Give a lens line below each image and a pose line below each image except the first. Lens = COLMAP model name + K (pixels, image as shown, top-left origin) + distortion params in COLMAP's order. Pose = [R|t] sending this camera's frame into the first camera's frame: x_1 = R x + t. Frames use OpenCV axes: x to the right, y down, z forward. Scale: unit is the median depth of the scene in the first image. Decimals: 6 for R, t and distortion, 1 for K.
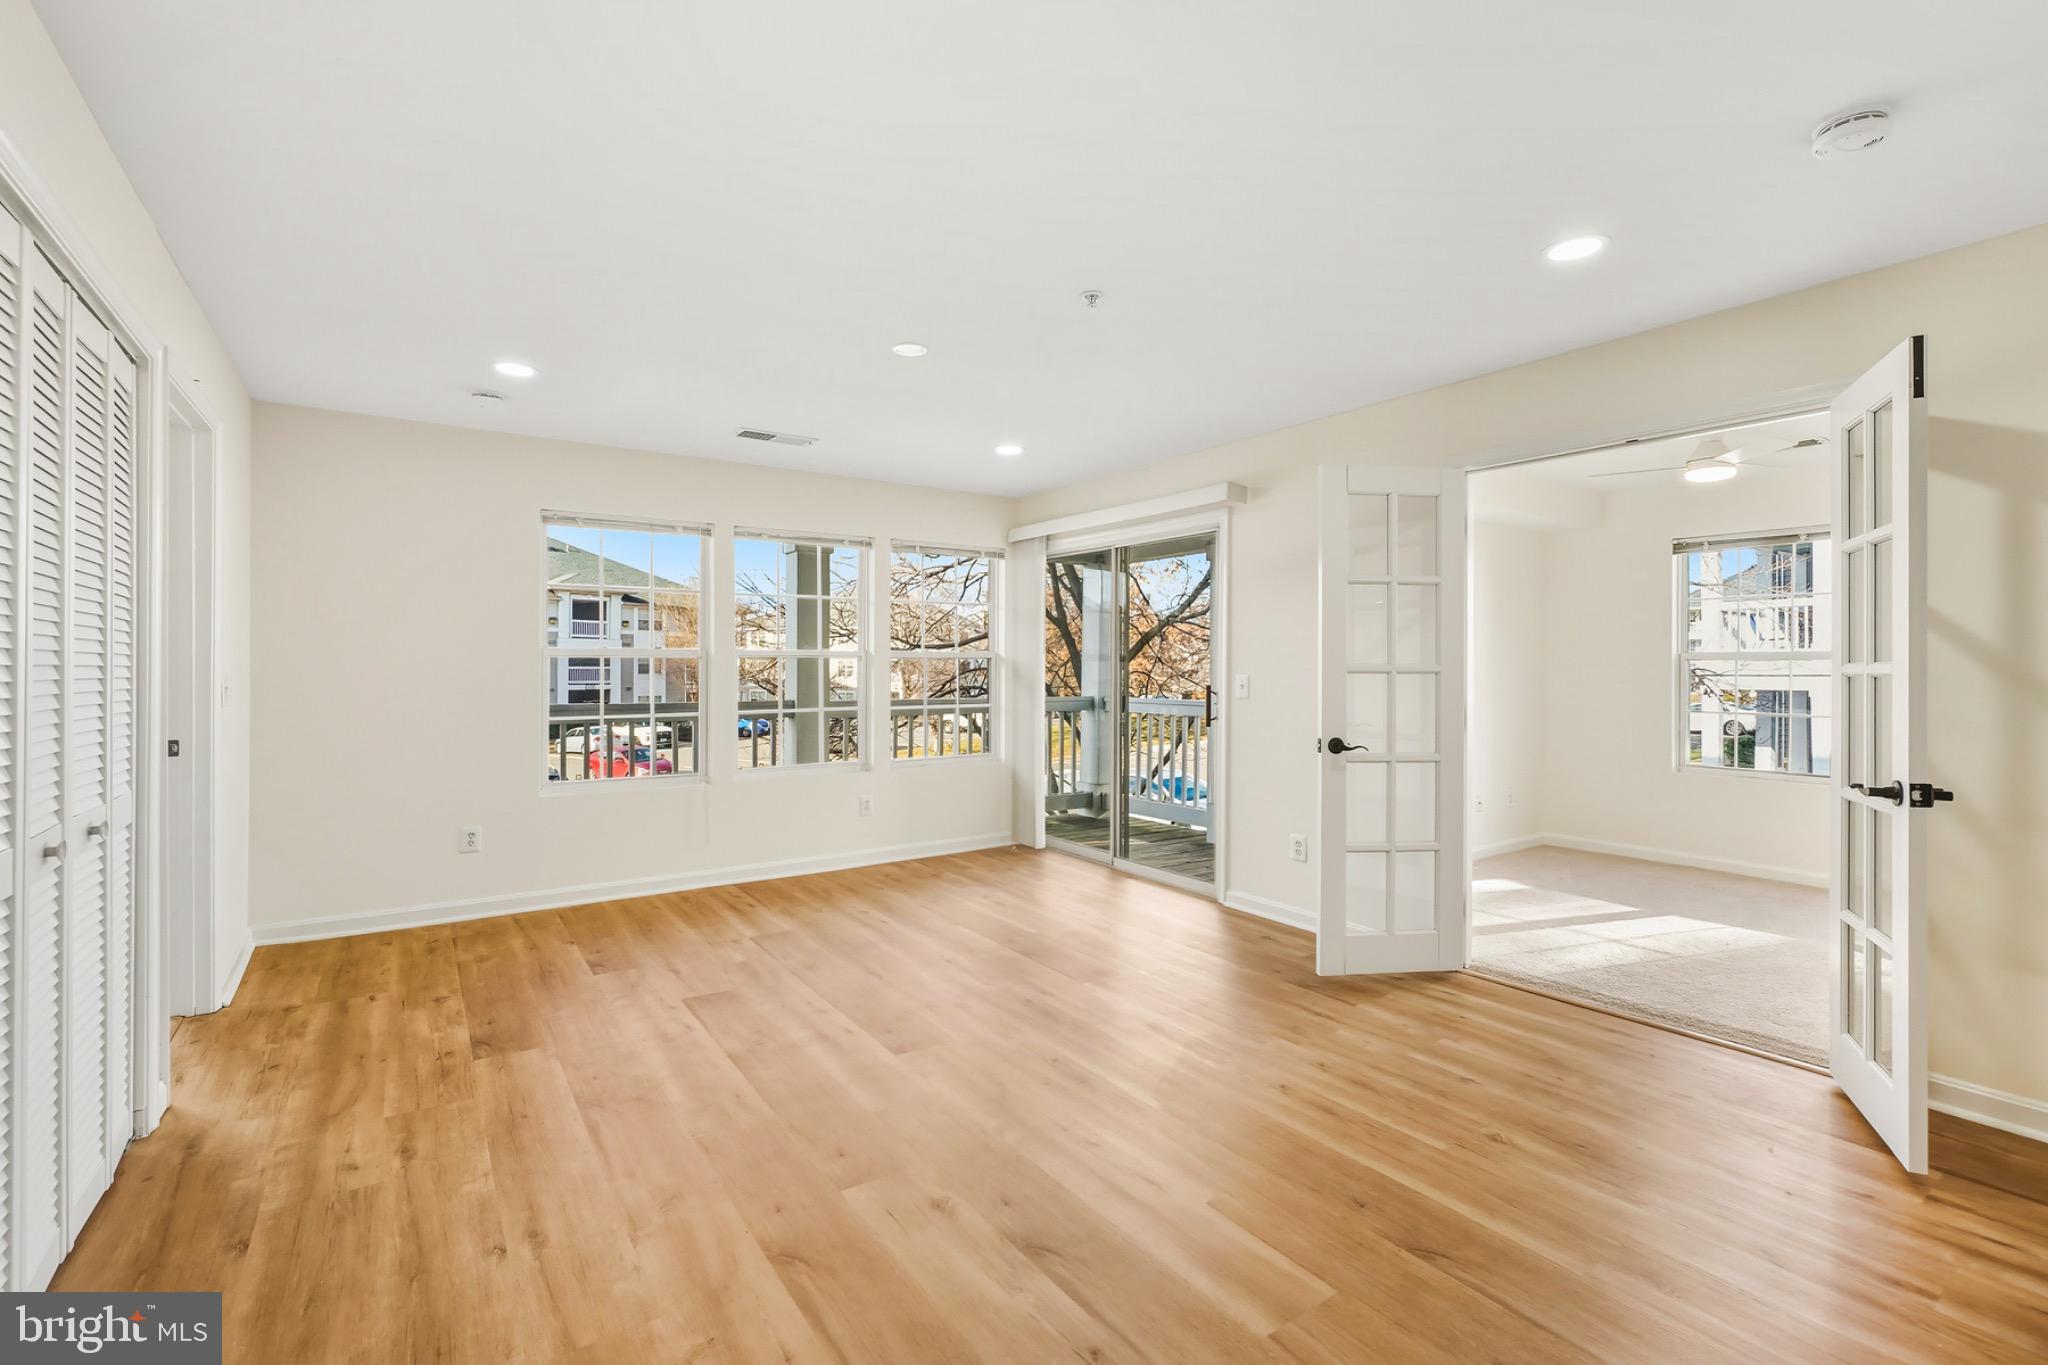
lens RADIAL K [[900.0, 0, 1031.4], [0, 900.0, 671.5], [0, 0, 1]] dist [-0.010686, 0.005439]
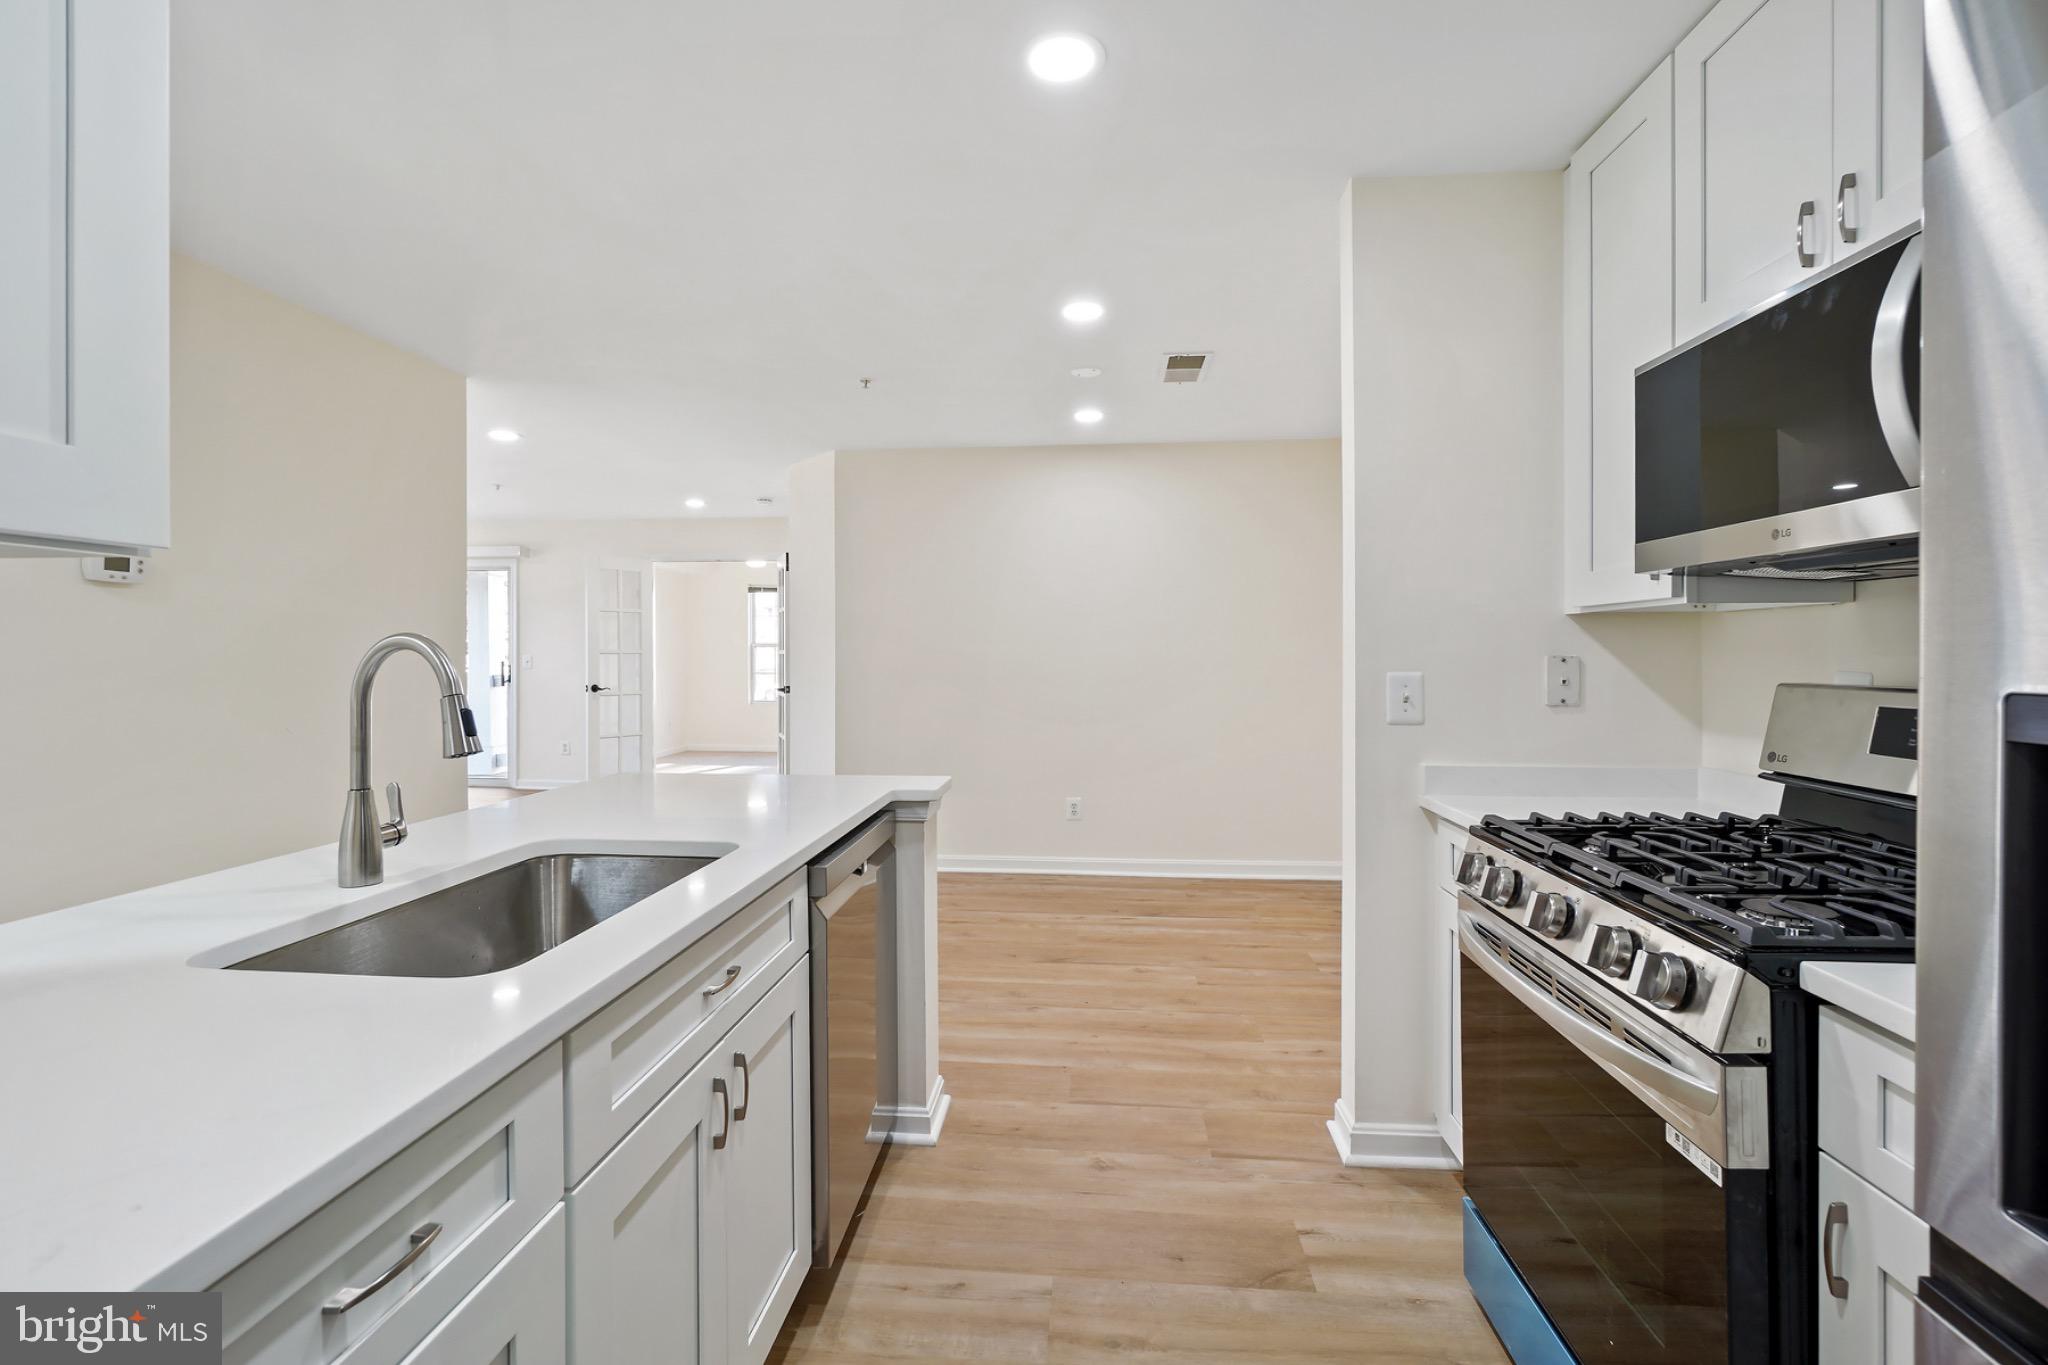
lens RADIAL K [[900.0, 0, 1010.4], [0, 900.0, 666.1], [0, 0, 1]] dist [-0.010686, 0.005439]
pose [[0.655369, -0.014940, 0.755161, -0.650264], [0.003124, 0.999849, 0.017069, -0.003198], [-0.755302, -0.008827, 0.655317, -1.192932]]
